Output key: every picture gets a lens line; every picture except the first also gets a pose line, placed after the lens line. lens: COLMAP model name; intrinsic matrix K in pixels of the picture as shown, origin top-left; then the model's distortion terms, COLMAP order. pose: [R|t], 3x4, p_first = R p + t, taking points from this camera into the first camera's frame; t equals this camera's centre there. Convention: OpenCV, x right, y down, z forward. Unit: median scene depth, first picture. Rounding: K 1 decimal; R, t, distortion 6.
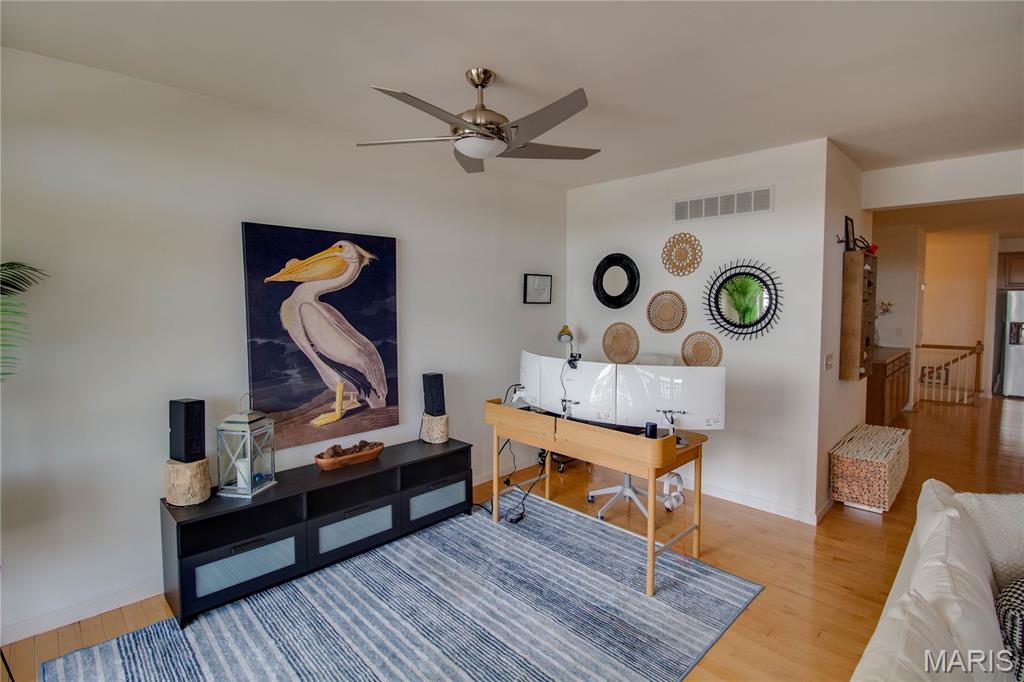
lens RADIAL K [[481.2, 0, 523.8], [0, 481.2, 327.6], [0, 0, 1]] dist [0.001180, -0.013674]
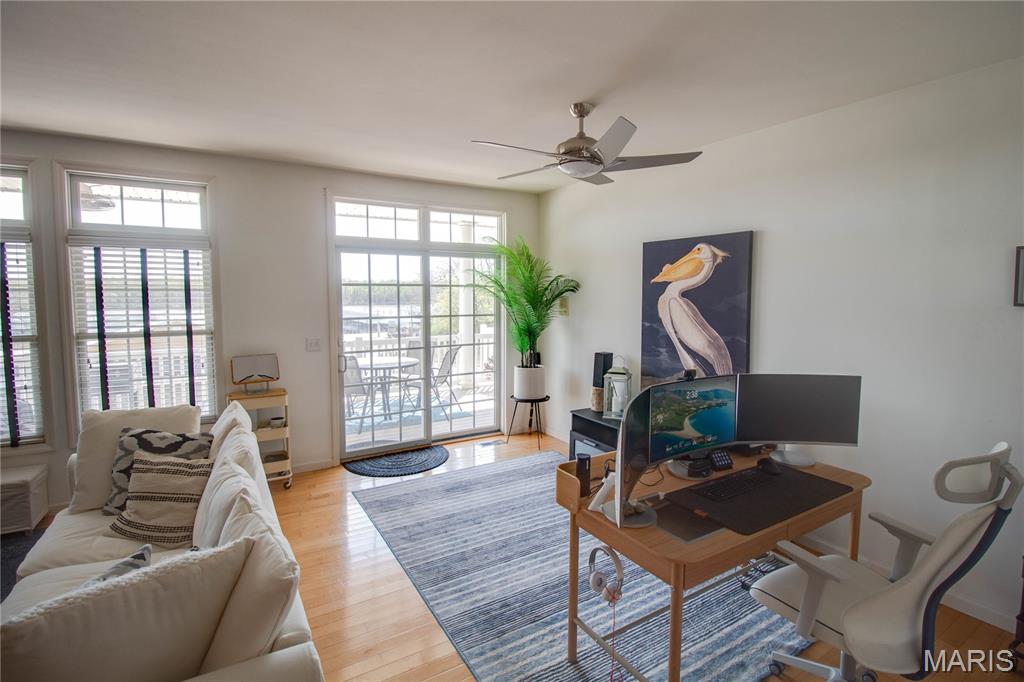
lens RADIAL K [[489.1, 0, 524.3], [0, 489.1, 328.4], [0, 0, 1]] dist [0.002221, -0.014416]
pose [[-0.224964, 0.072174, -0.971690, 0.845977], [-0.055649, 0.994673, 0.086765, -0.058632], [0.972777, 0.073593, -0.219749, 0.858878]]
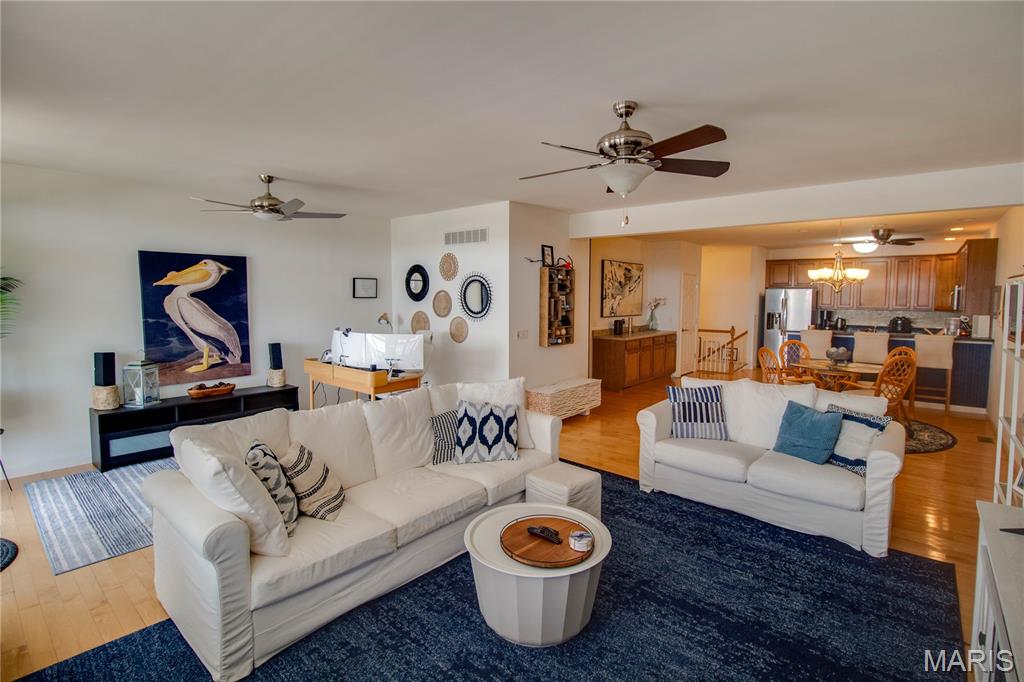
lens RADIAL K [[481.2, 0, 523.8], [0, 481.2, 327.6], [0, 0, 1]] dist [0.001180, -0.013674]
pose [[0.996359, -0.000491, 0.085254, 0.548934], [-0.000916, 0.999864, 0.016467, 0.021787], [-0.085251, -0.016485, 0.996223, -0.706557]]
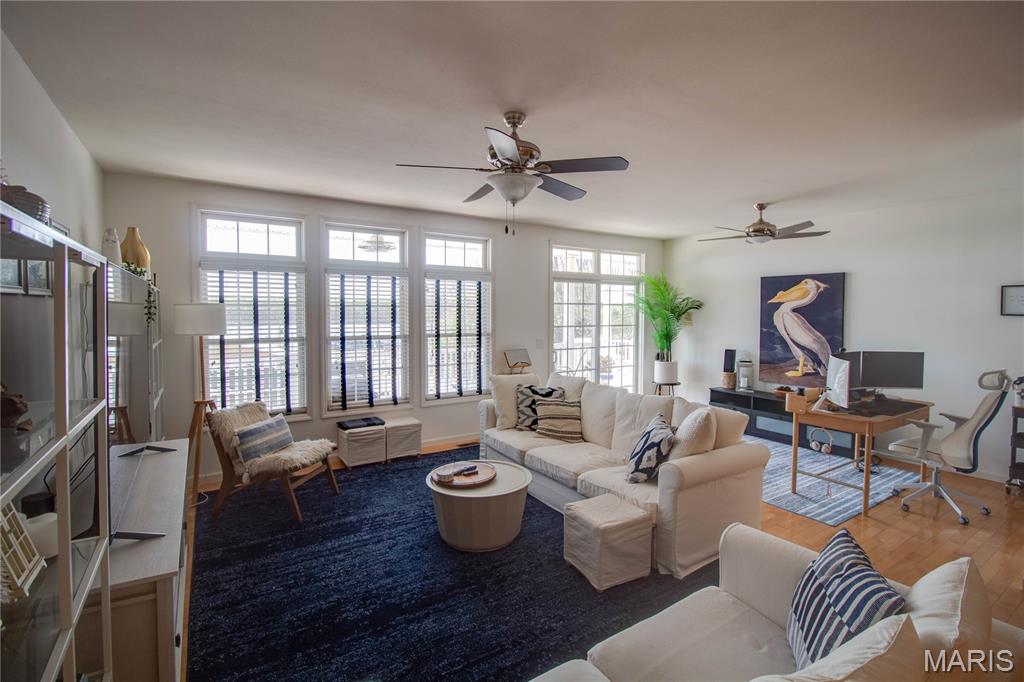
lens RADIAL K [[481.2, 0, 523.8], [0, 481.2, 327.6], [0, 0, 1]] dist [0.001180, -0.013674]
pose [[-0.199966, 0.034433, -0.979198, 1.627537], [-0.058040, 0.997211, 0.046919, -0.018950], [0.978082, 0.066215, -0.197410, 0.316512]]
